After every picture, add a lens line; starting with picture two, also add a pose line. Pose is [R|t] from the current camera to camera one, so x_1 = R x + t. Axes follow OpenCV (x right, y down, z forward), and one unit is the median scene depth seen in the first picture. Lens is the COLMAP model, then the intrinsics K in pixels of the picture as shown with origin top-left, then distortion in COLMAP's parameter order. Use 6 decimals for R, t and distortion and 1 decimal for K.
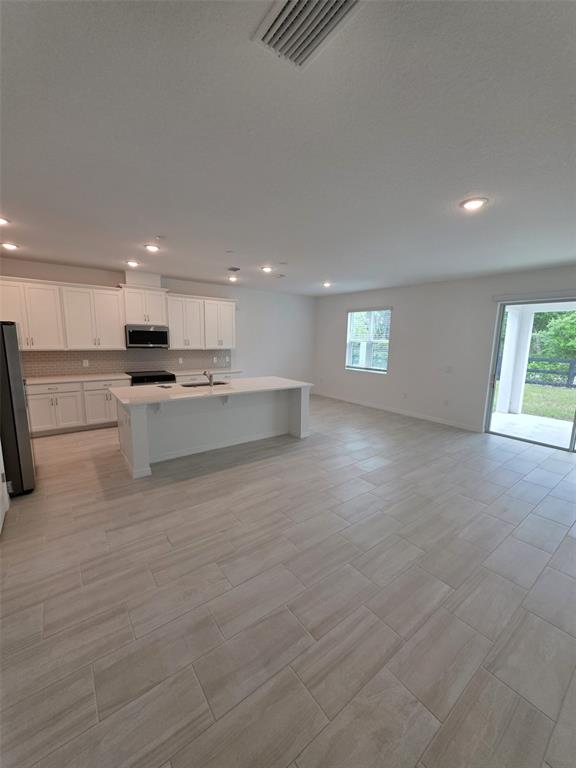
lens RADIAL K [[305.7, 0, 290.1], [0, 305.7, 385.8], [0, 0, 1]] dist [0.000939, -0.000300]
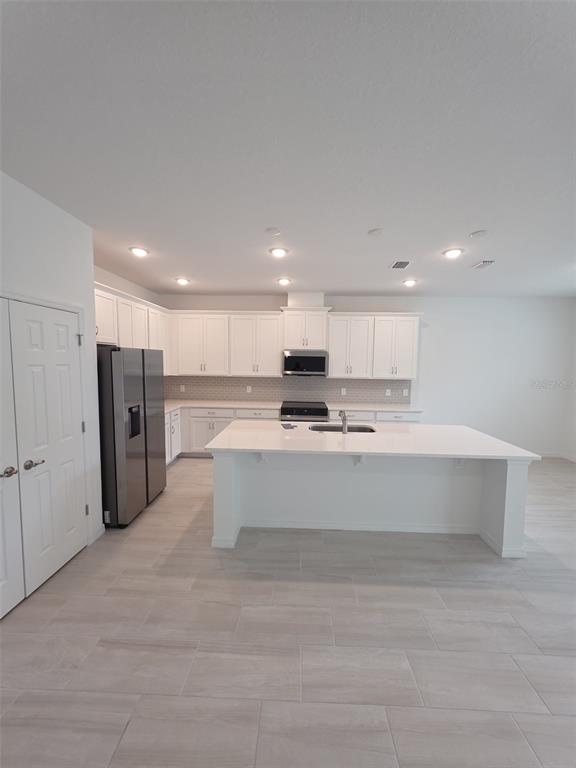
lens RADIAL K [[305.7, 0, 290.1], [0, 305.7, 385.8], [0, 0, 1]] dist [0.000939, -0.000300]
pose [[0.772051, 0.045450, -0.633933, 0.072064], [-0.099195, 0.993833, -0.049554, -0.053341], [0.627772, 0.101141, 0.771798, 0.339552]]
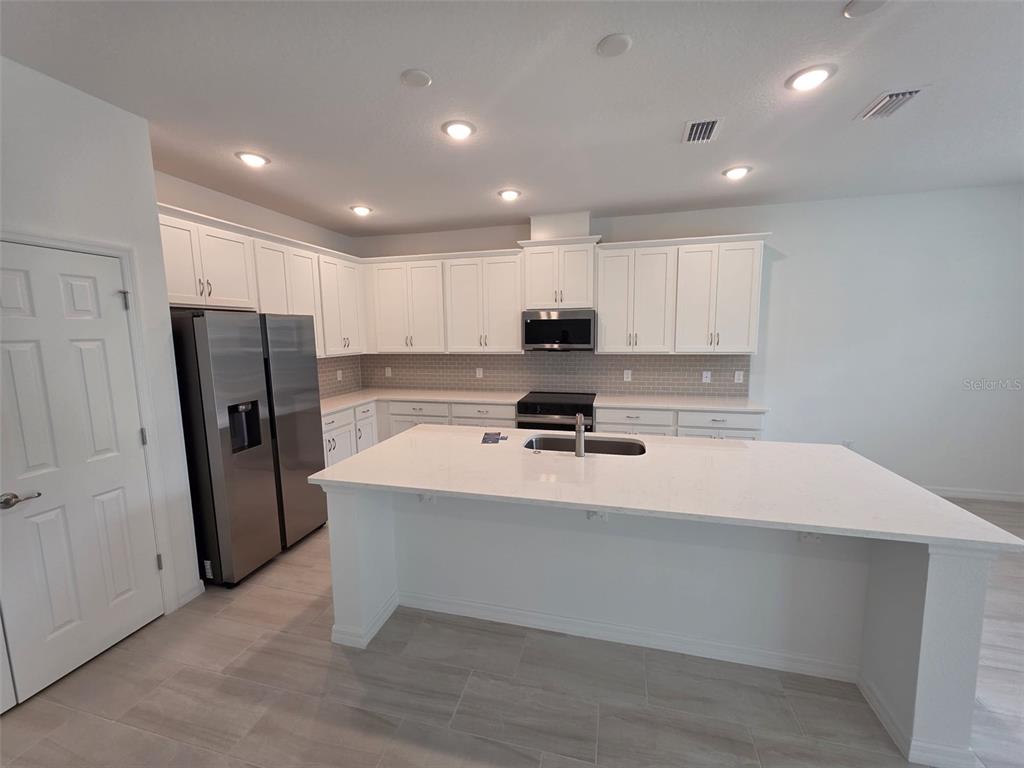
lens RADIAL K [[407.6, 0, 513.1], [0, 407.6, 382.4], [0, 0, 1]] dist [0.000939, -0.000300]
pose [[0.616376, 0.070769, -0.784265, 0.070167], [-0.098217, 0.995085, 0.012600, -0.078127], [0.781302, 0.069262, 0.620298, 0.555930]]
